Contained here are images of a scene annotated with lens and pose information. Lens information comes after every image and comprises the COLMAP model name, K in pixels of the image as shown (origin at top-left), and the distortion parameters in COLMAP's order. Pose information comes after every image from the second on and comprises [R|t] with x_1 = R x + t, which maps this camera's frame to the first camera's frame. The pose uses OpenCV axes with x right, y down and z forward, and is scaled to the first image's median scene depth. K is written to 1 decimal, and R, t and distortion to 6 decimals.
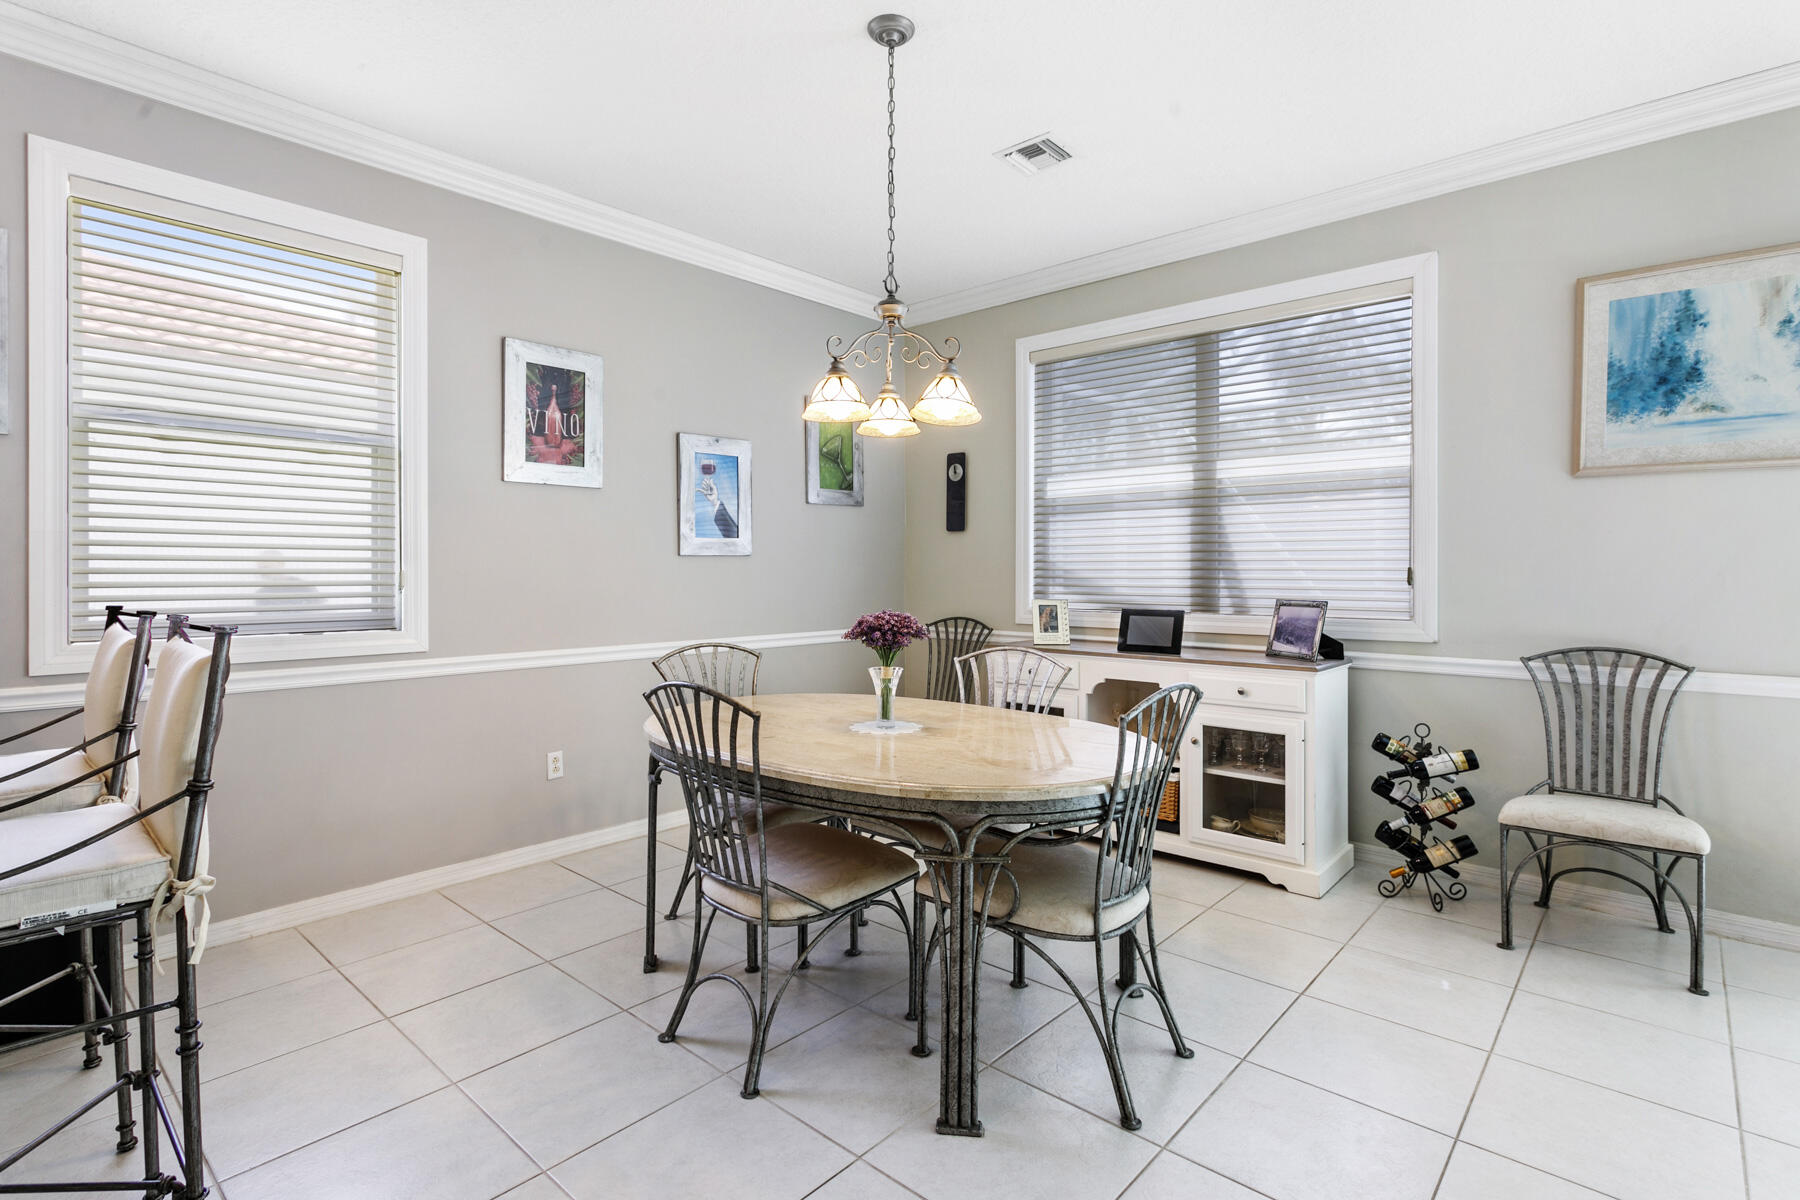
lens RADIAL K [[874.0, 0, 876.4], [0, 874.0, 571.9], [0, 0, 1]] dist [0.009600, -0.002928]
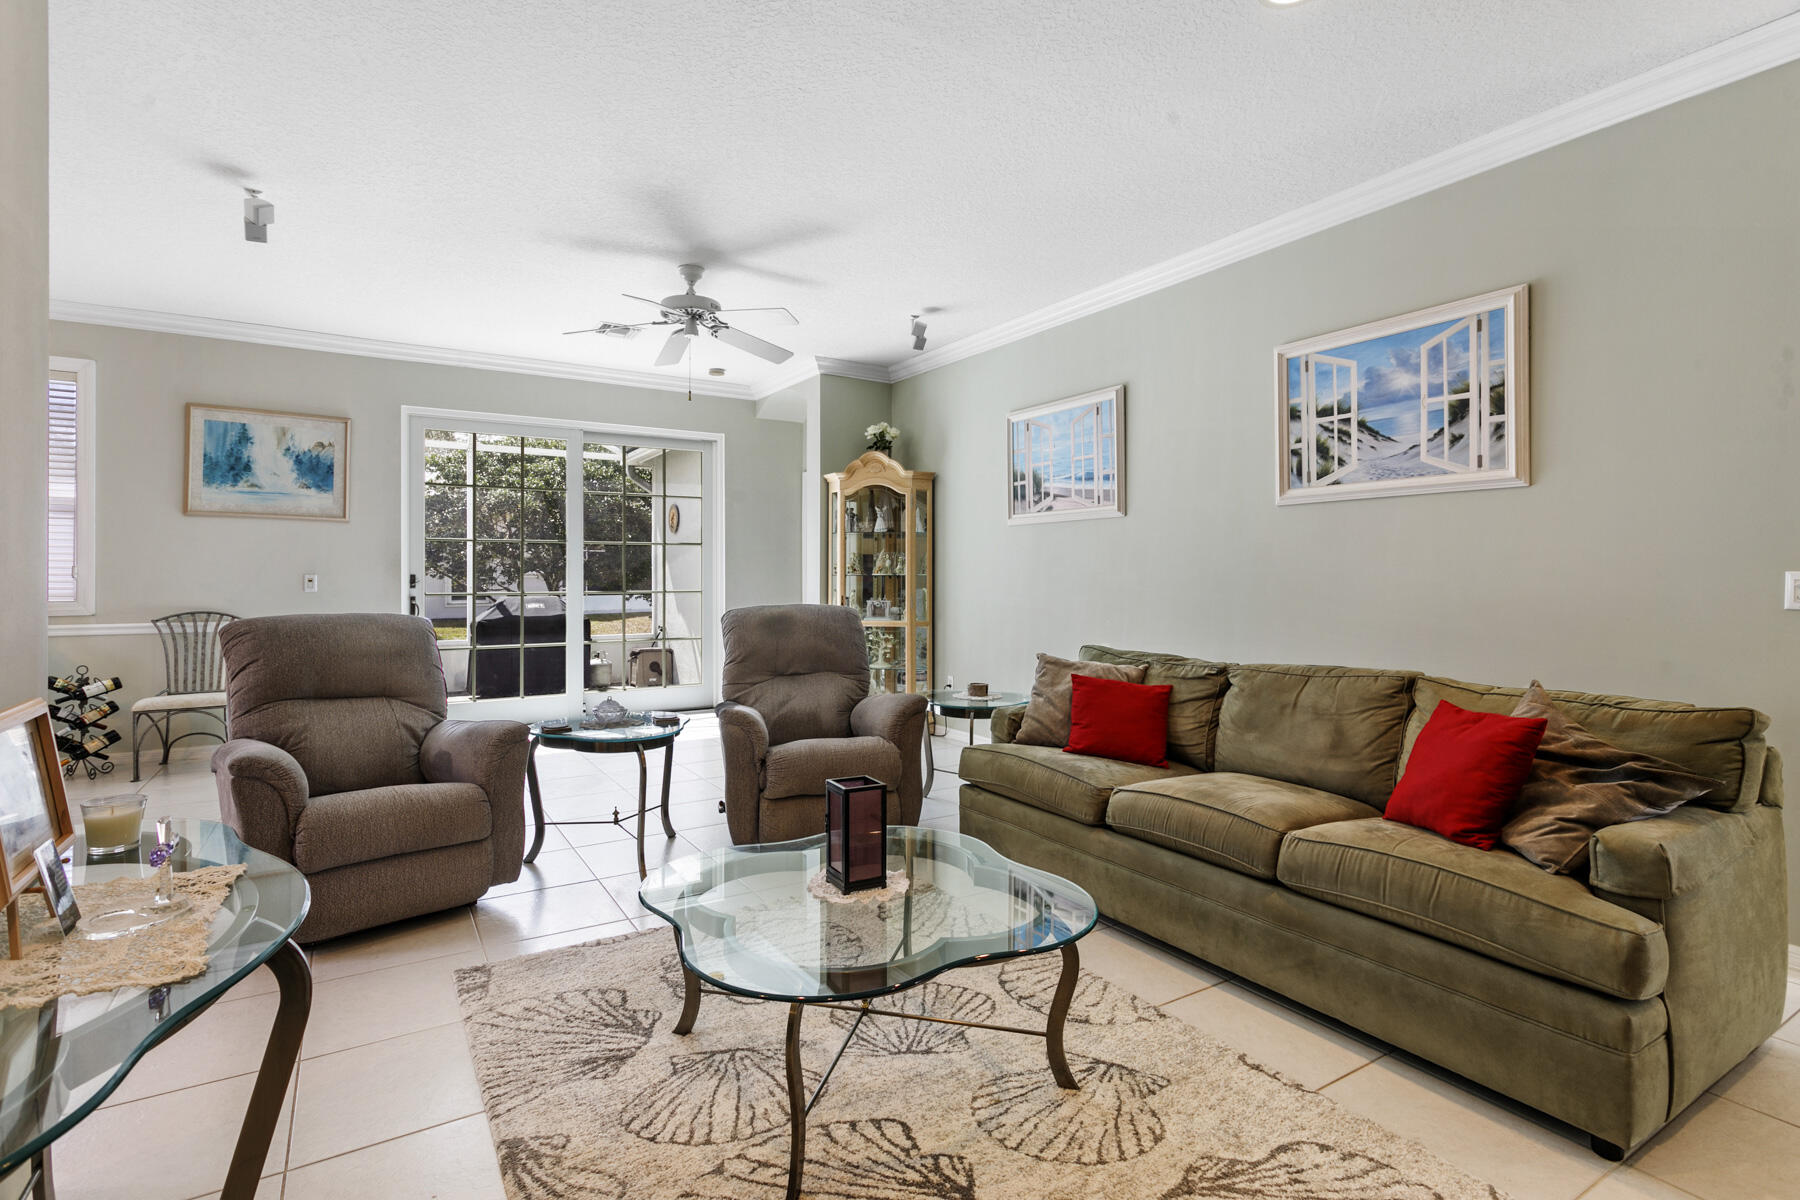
lens RADIAL K [[874.0, 0, 906.7], [0, 874.0, 572.7], [0, 0, 1]] dist [0.009600, -0.002928]
pose [[0.264980, 0.010024, 0.964202, -0.529231], [0.004726, 0.999920, -0.011695, 0.035272], [-0.964242, 0.007656, 0.264911, -0.880171]]
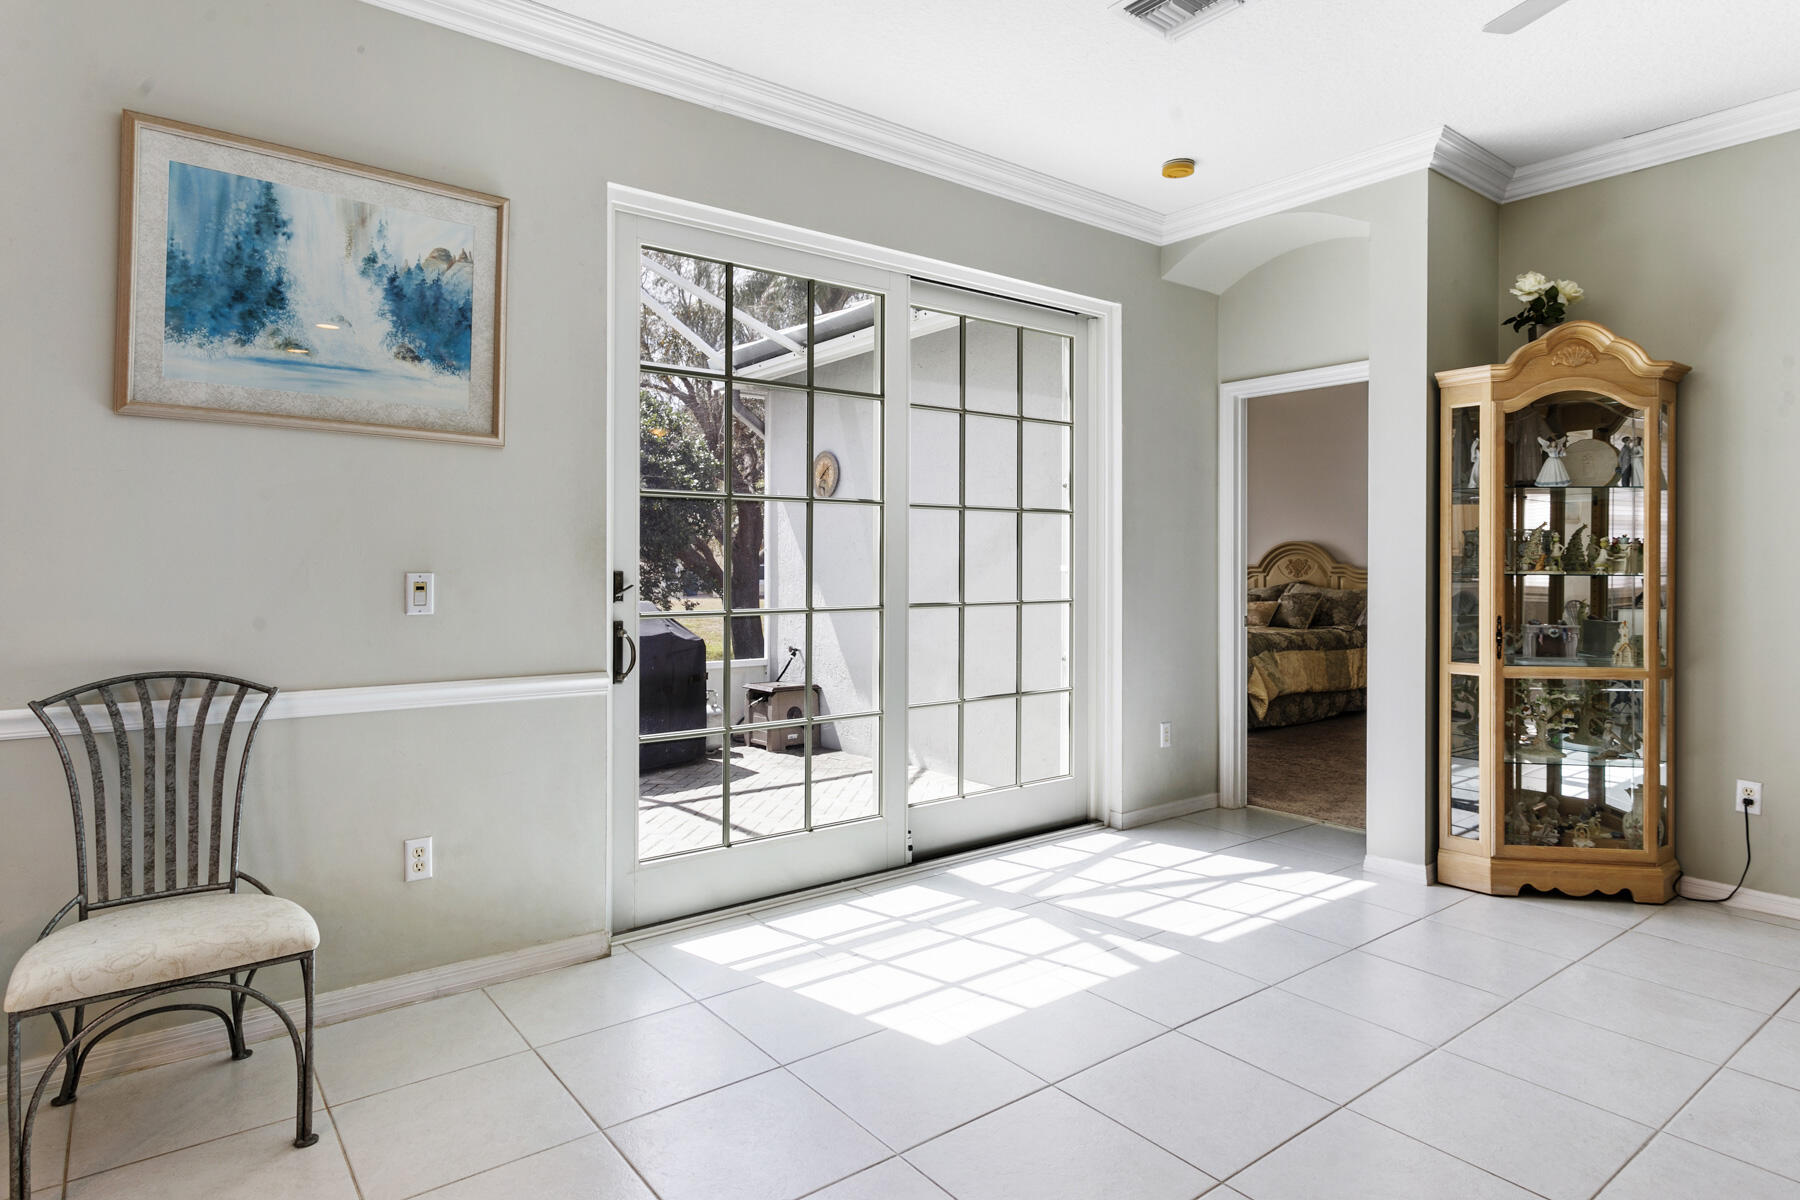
lens RADIAL K [[997.3, 0, 901.7], [0, 997.3, 562.4], [0, 0, 1]] dist [0.001354, -0.002347]
pose [[0.173931, 0.006612, 0.984736, 0.177085], [0.002207, 0.999972, -0.007104, 0.008737], [-0.984755, 0.003409, 0.173911, 0.312848]]
